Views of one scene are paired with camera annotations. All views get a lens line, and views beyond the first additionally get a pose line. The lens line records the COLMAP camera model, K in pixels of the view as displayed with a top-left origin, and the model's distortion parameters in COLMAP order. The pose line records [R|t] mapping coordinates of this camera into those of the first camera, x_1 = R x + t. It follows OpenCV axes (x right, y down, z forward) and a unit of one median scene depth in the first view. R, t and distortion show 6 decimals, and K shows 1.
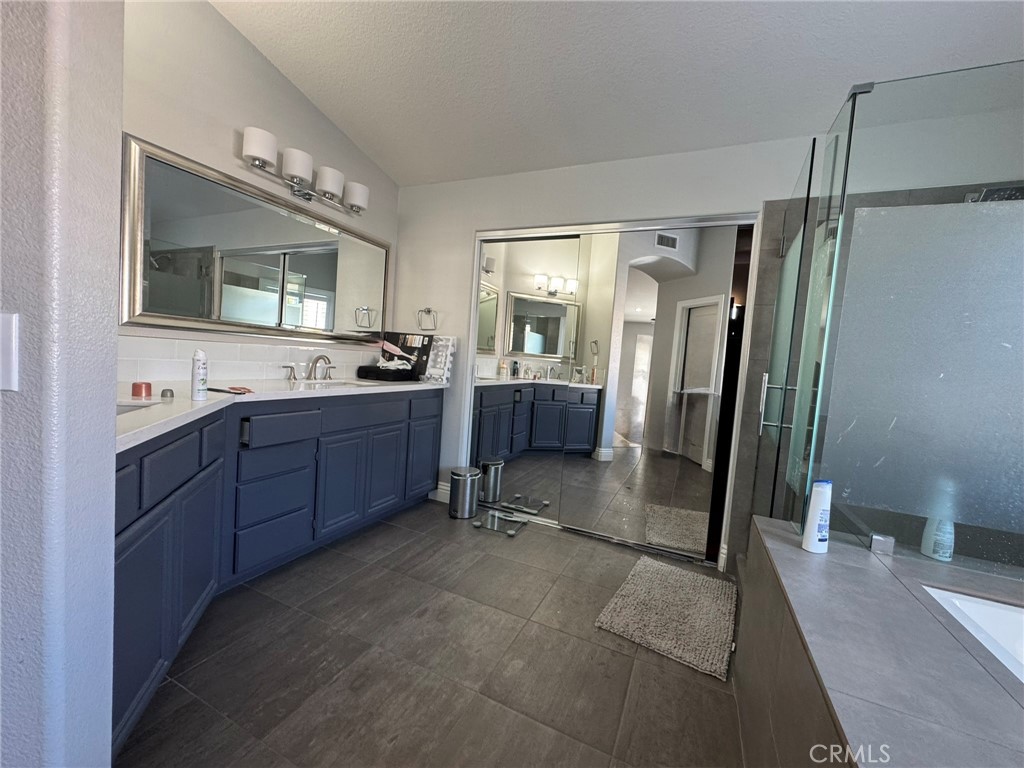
lens RADIAL K [[410.0, 0, 513.4], [0, 410.0, 382.0], [0, 0, 1]] dist [0.000004, -0.000509]
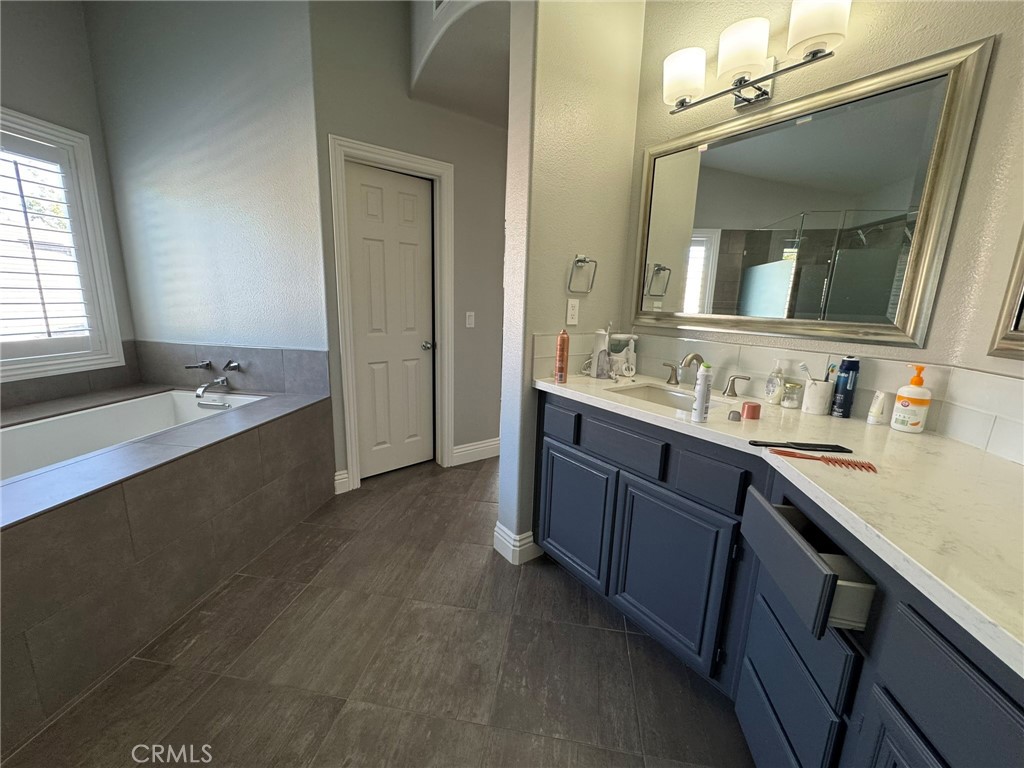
lens RADIAL K [[410.0, 0, 511.3], [0, 410.0, 384.2], [0, 0, 1]] dist [0.000004, -0.000509]
pose [[-0.957713, -0.048315, -0.283639, -0.140422], [-0.120240, 0.962800, 0.241988, -0.198717], [0.261396, 0.265860, -0.927896, 1.733578]]
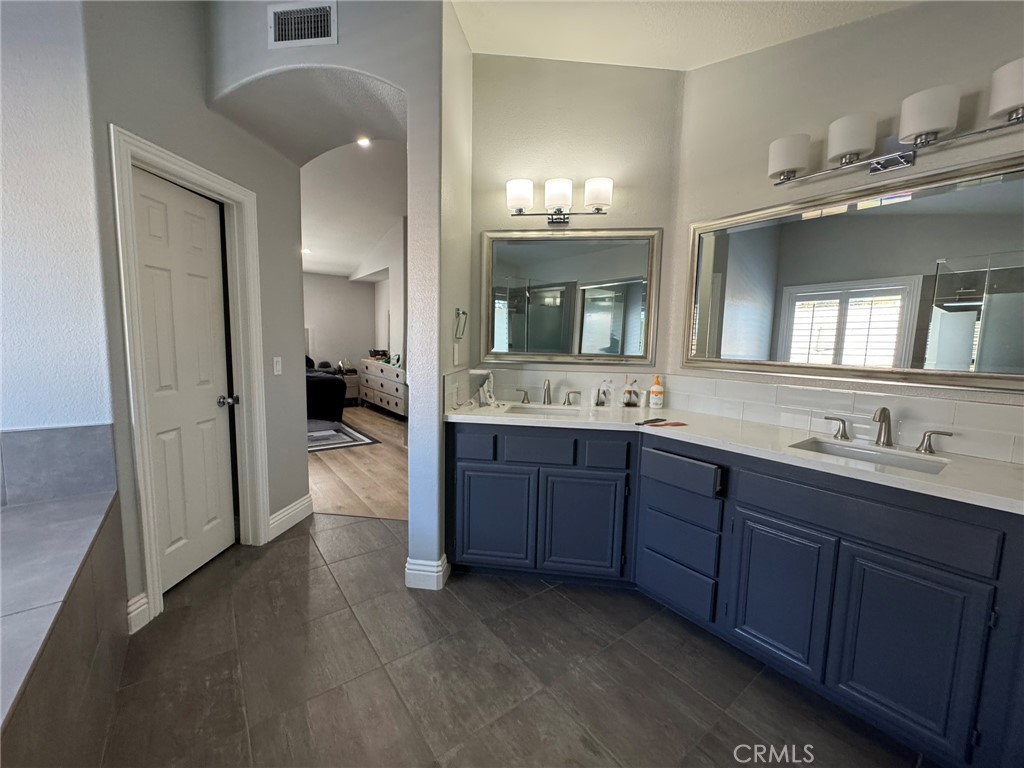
lens RADIAL K [[410.0, 0, 509.1], [0, 410.0, 384.6], [0, 0, 1]] dist [0.000004, -0.000509]
pose [[-0.471670, 0.008205, -0.881737, 0.616529], [-0.111912, 0.991313, 0.069090, -0.143273], [0.874644, 0.131265, -0.466655, 1.426212]]
